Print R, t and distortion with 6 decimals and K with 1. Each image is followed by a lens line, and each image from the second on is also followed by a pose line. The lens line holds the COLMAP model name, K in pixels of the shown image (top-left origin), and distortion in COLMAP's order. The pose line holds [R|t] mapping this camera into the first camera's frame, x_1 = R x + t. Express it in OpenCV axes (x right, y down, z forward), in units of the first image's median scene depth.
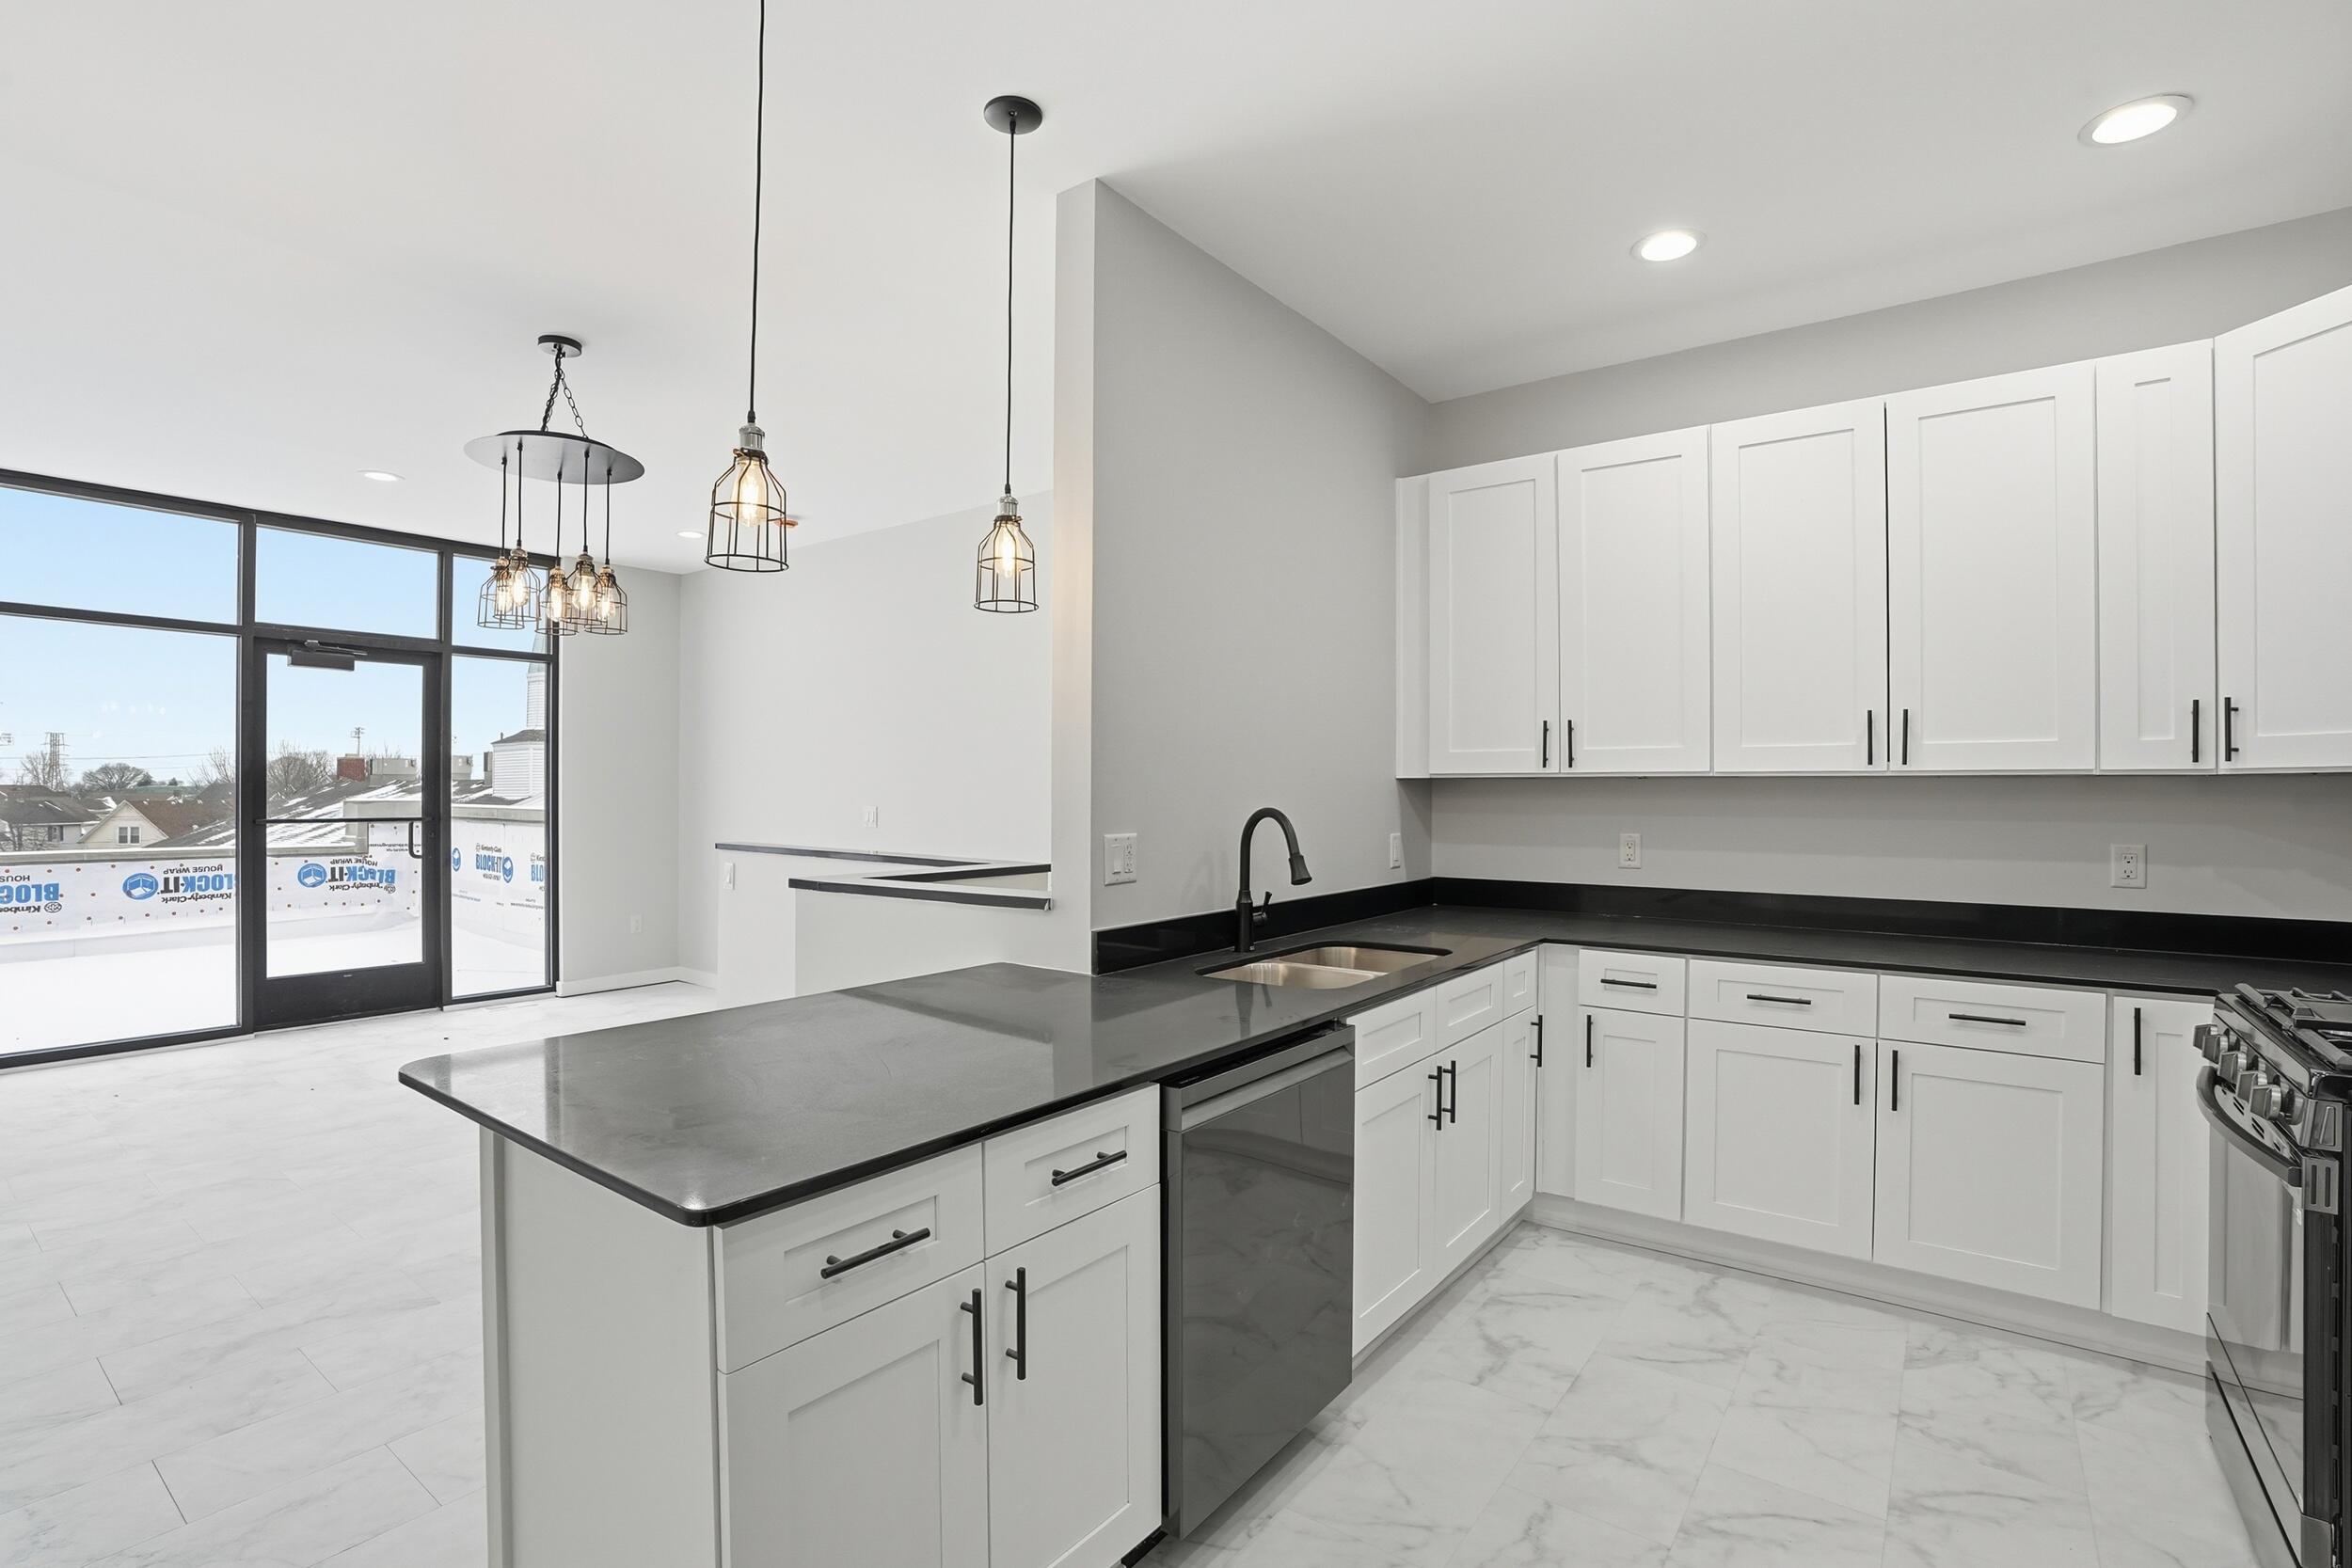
lens RADIAL K [[1064.5, 0, 1177.5], [0, 1064.5, 794.6], [0, 0, 1]] dist [-0.028888, 0.001032]
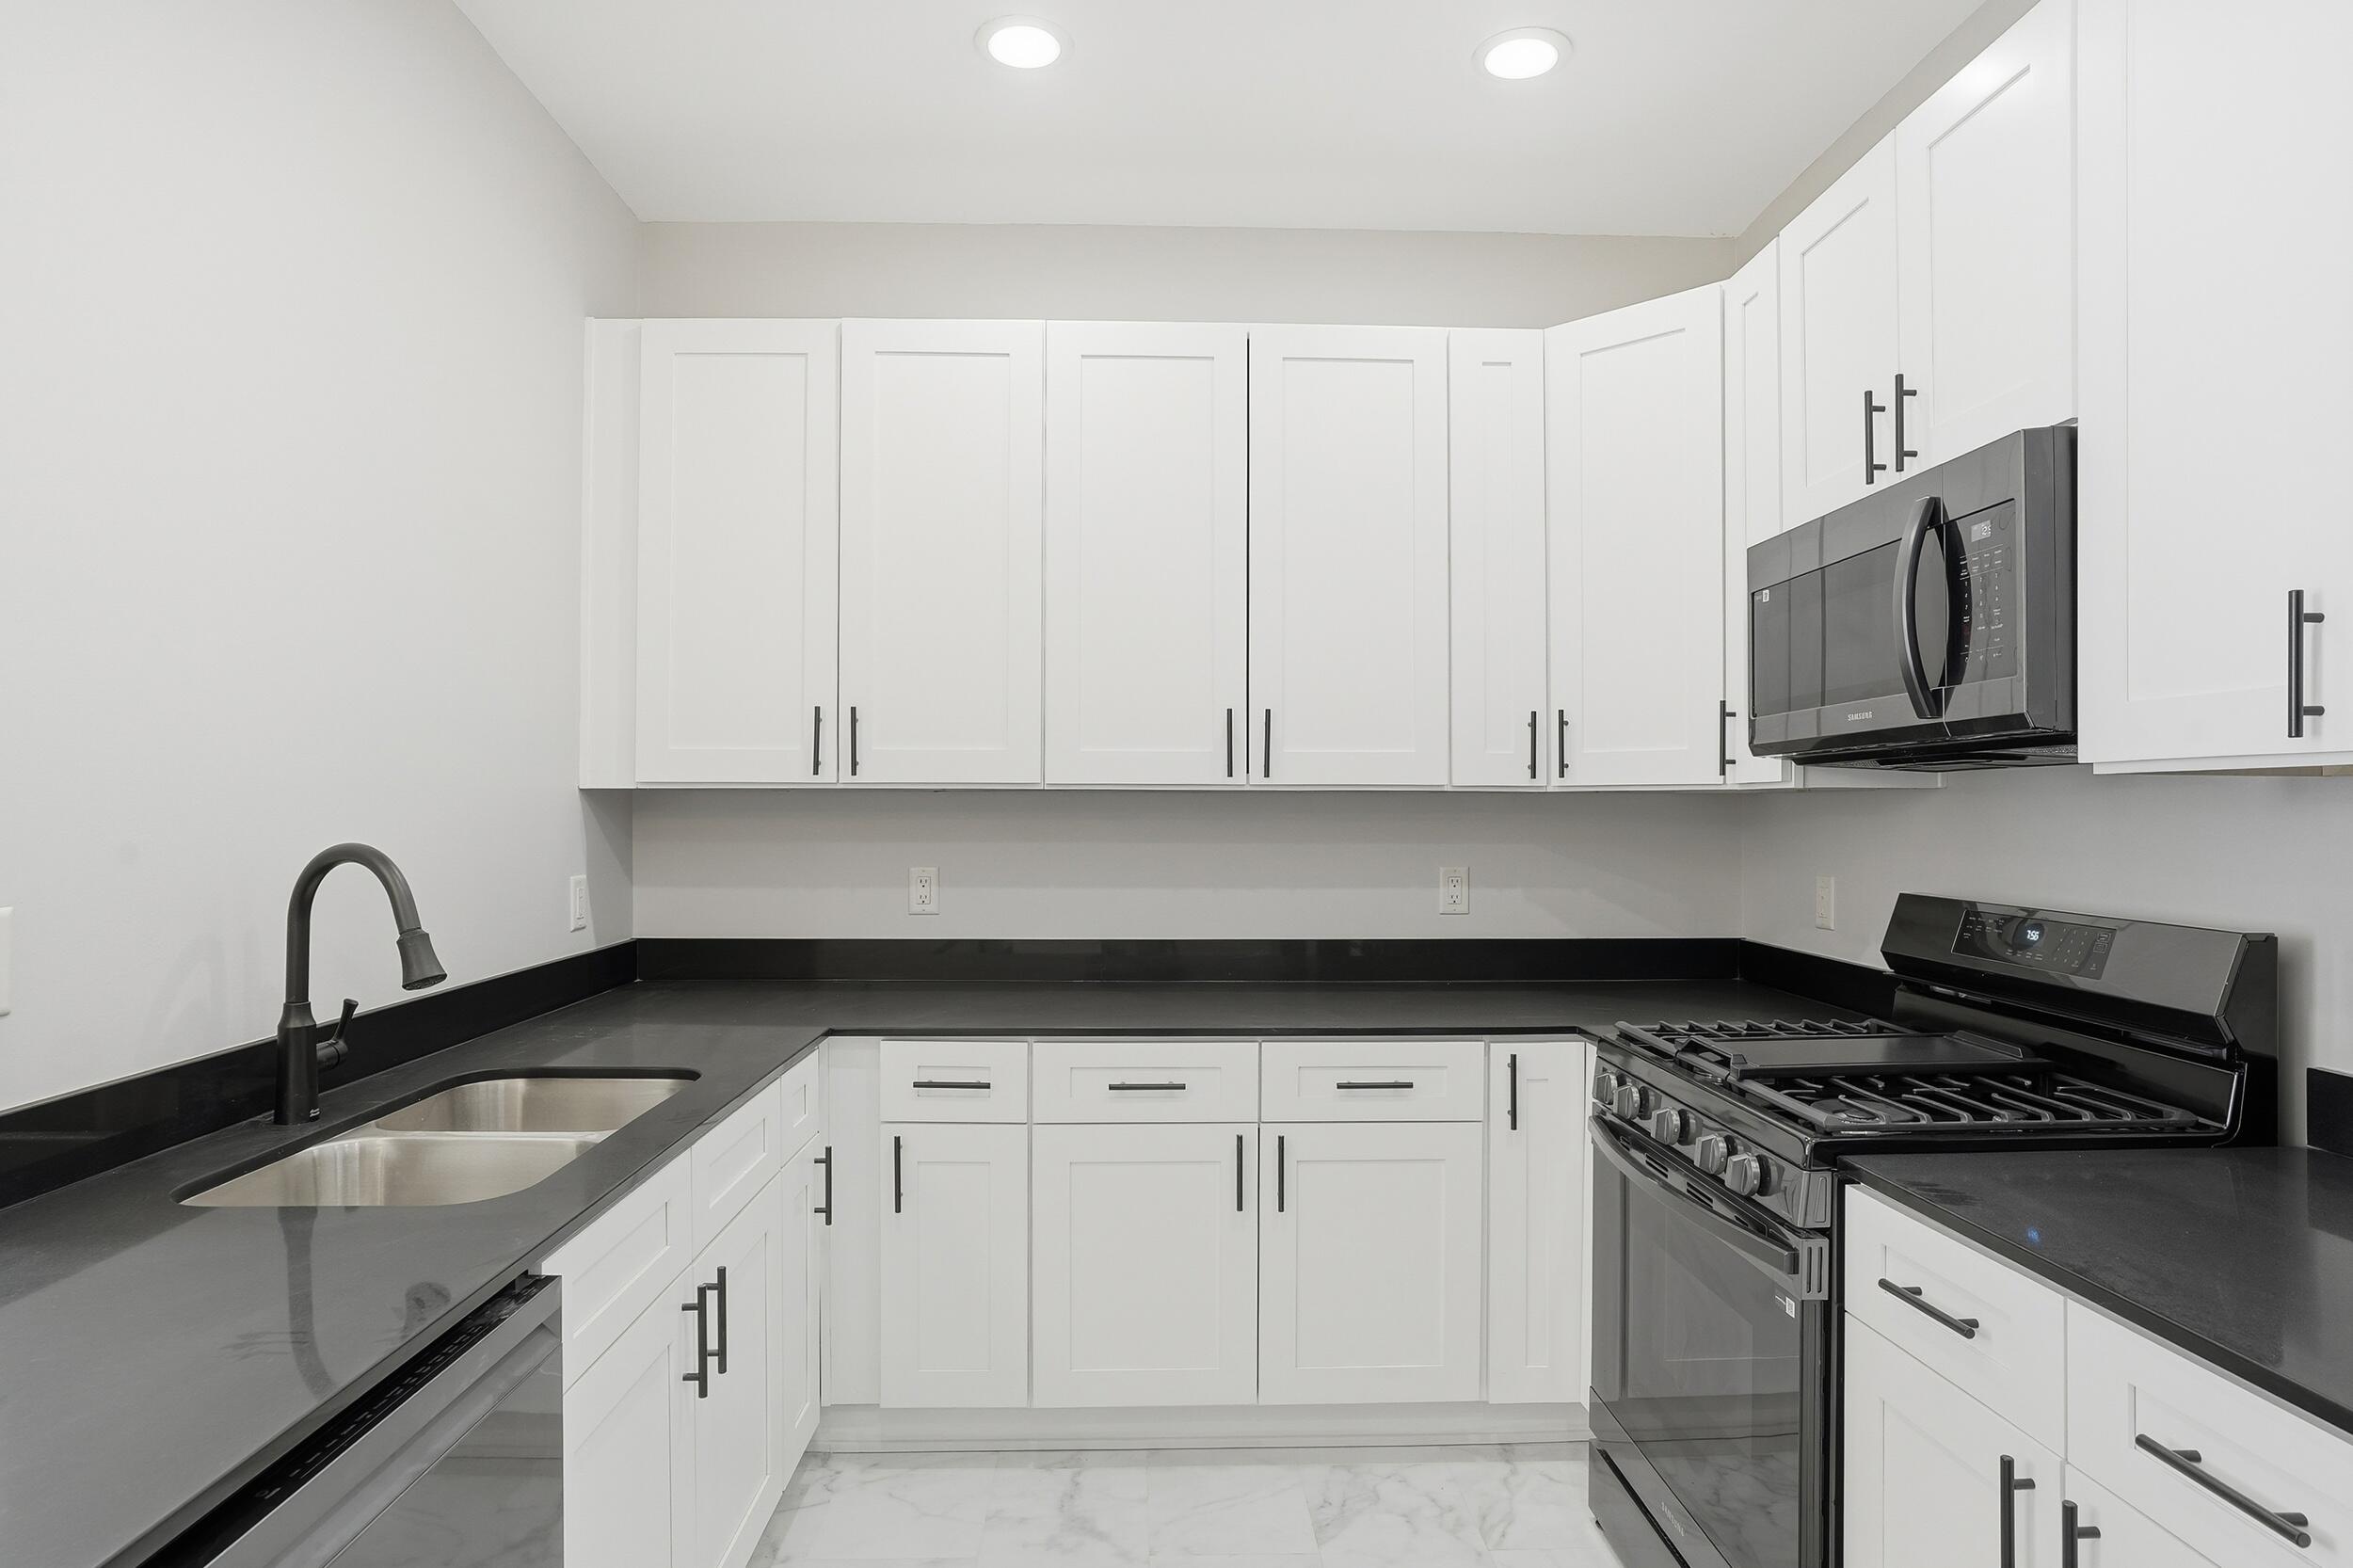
lens RADIAL K [[1275.8, 0, 1173.4], [0, 1275.8, 804.5], [0, 0, 1]] dist [-0.038603, 0.009383]
pose [[0.781728, -0.000309, 0.623619, 0.016466], [0.002123, 0.999995, -0.002165, -0.005428], [-0.623616, 0.003017, 0.781725, 0.274261]]
